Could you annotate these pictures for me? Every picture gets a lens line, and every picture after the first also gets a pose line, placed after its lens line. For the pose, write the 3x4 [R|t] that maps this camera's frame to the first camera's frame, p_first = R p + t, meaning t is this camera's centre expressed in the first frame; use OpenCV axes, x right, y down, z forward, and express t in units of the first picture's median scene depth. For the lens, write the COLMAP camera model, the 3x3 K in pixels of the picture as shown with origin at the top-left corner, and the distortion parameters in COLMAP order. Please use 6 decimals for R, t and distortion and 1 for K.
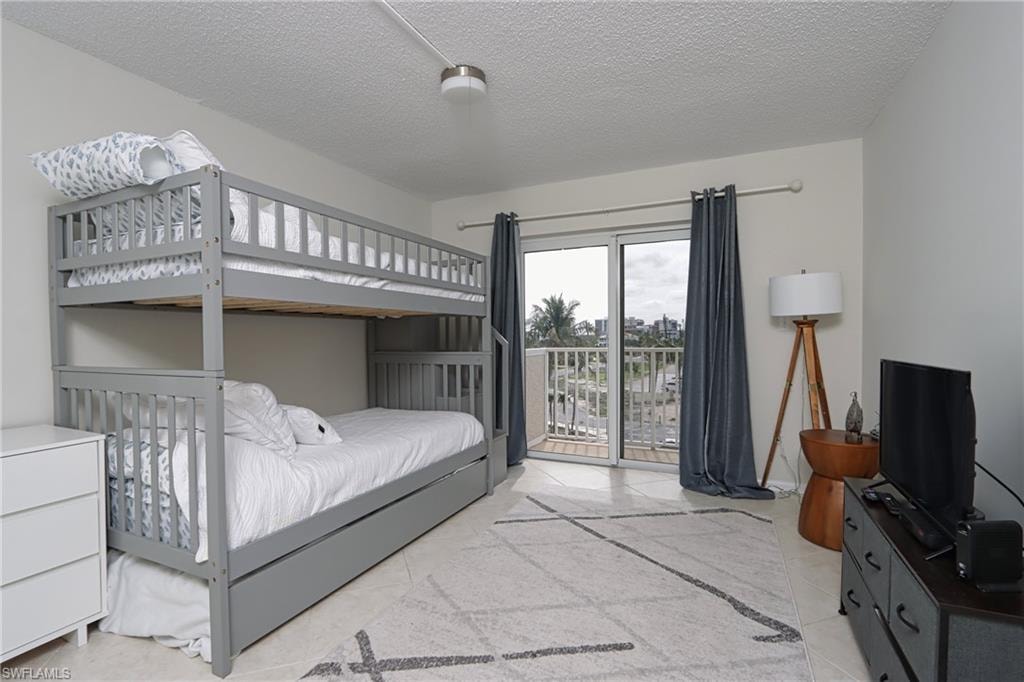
lens RADIAL K [[473.2, 0, 507.4], [0, 473.2, 345.1], [0, 0, 1]] dist [-0.015766, -0.000248]
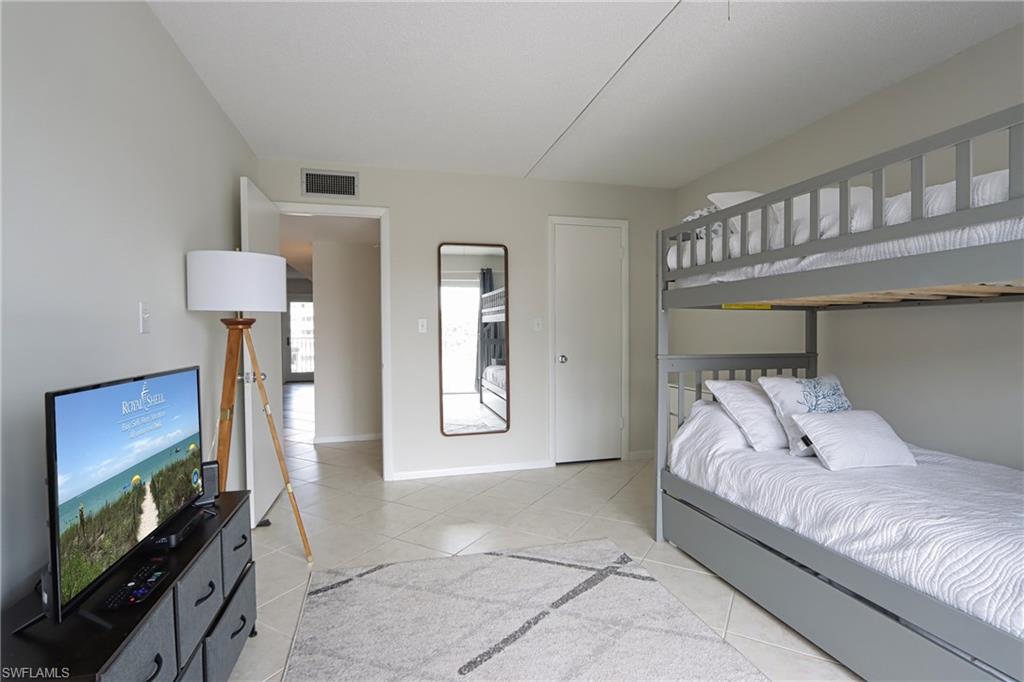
lens RADIAL K [[469.8, 0, 509.6], [0, 469.8, 339.0], [0, 0, 1]] dist [-0.012074, 0.000830]
pose [[-0.758713, 0.018813, -0.651154, 0.784343], [0.003455, 0.999685, 0.024858, -0.041736], [0.651416, 0.016611, -0.758539, 1.759733]]
